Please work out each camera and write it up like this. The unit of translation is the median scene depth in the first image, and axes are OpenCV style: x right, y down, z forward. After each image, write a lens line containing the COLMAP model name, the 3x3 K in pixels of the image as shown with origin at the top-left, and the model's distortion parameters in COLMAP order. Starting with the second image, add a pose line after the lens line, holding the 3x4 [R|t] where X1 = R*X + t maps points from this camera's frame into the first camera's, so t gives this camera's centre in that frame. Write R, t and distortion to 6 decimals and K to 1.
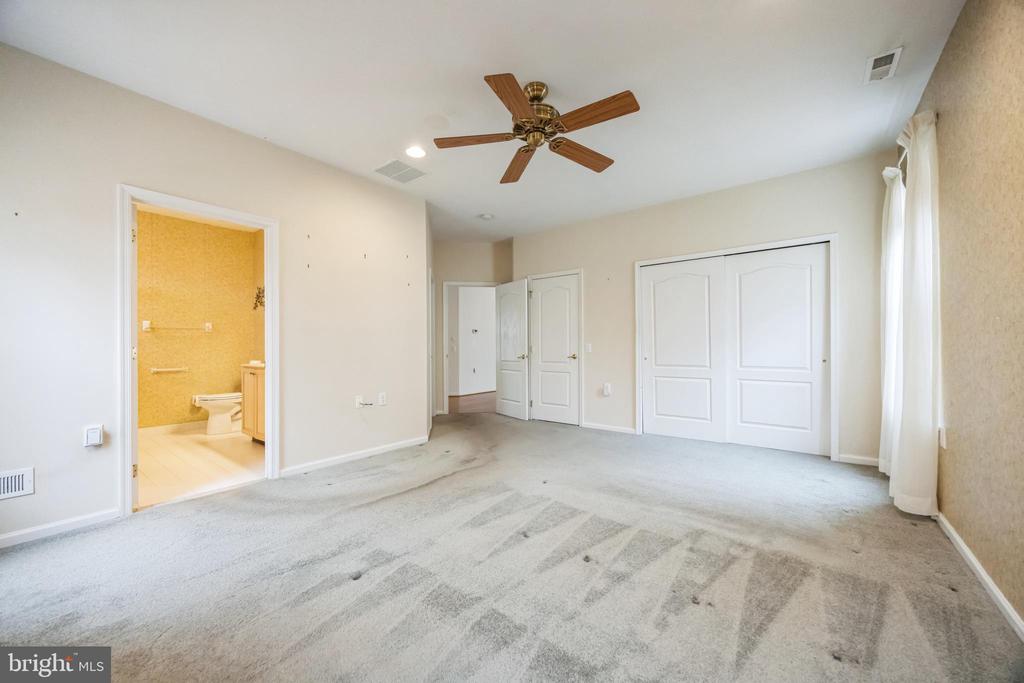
lens RADIAL K [[391.4, 0, 512.0], [0, 391.4, 344.7], [0, 0, 1]] dist [0.000418, -0.000019]
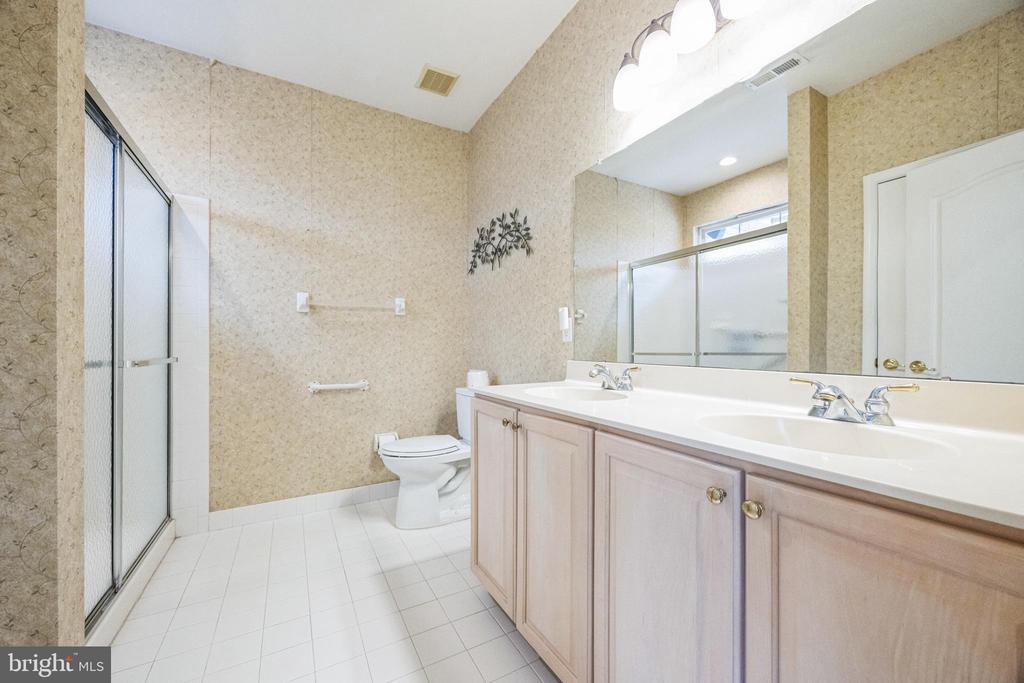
lens RADIAL K [[391.4, 0, 510.4], [0, 391.4, 344.5], [0, 0, 1]] dist [0.000418, -0.000019]
pose [[0.924920, 0.001513, -0.380159, -0.459538], [-0.001183, 0.999999, 0.001101, 0.007270], [0.380160, -0.000568, 0.924920, 0.598280]]
